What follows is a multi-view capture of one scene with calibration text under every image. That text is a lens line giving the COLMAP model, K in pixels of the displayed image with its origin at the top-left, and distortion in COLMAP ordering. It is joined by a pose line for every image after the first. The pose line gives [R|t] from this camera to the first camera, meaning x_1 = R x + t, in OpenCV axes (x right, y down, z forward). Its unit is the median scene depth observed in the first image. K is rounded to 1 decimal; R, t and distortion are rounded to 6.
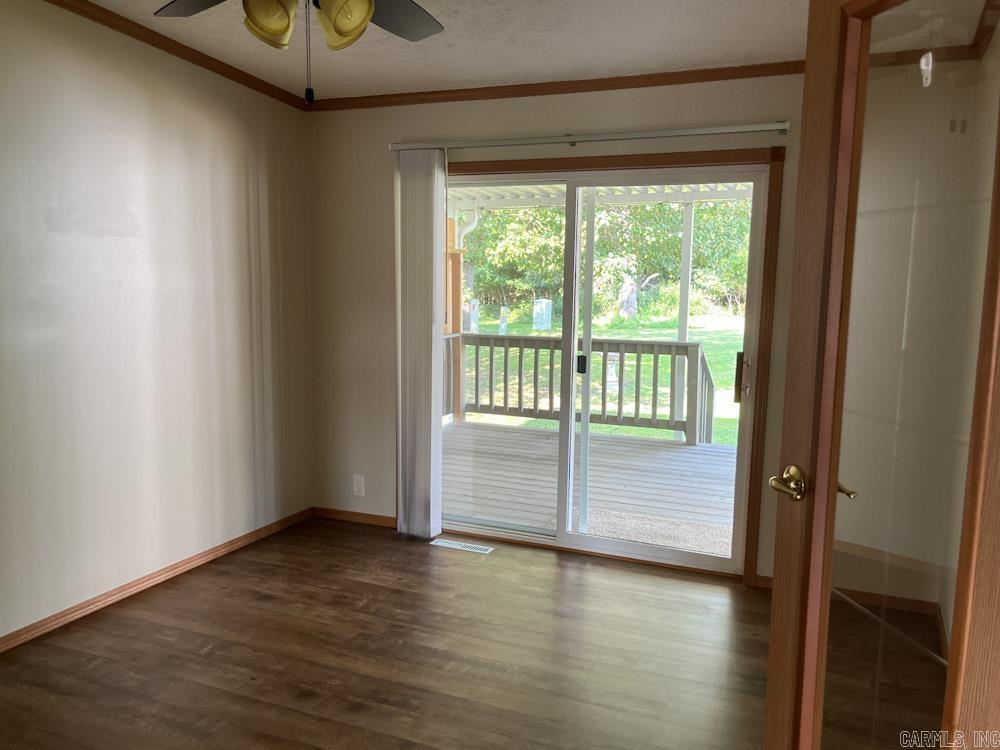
lens RADIAL K [[821.0, 0, 499.9], [0, 821.0, 373.5], [0, 0, 1]] dist [-0.044608, 0.000627]
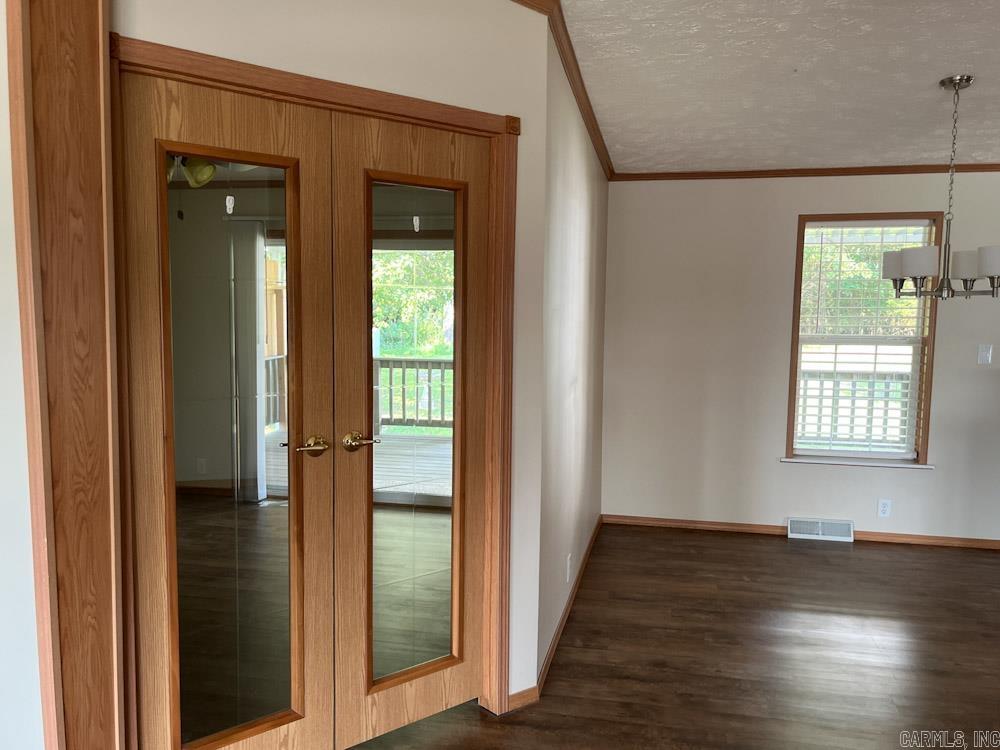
lens RADIAL K [[821.0, 0, 496.3], [0, 821.0, 379.8], [0, 0, 1]] dist [-0.044608, 0.000627]
pose [[0.981155, -0.016444, 0.192521, 0.043381], [0.022133, 0.999378, -0.027438, 0.046823], [-0.191950, 0.031183, 0.980909, -0.400356]]
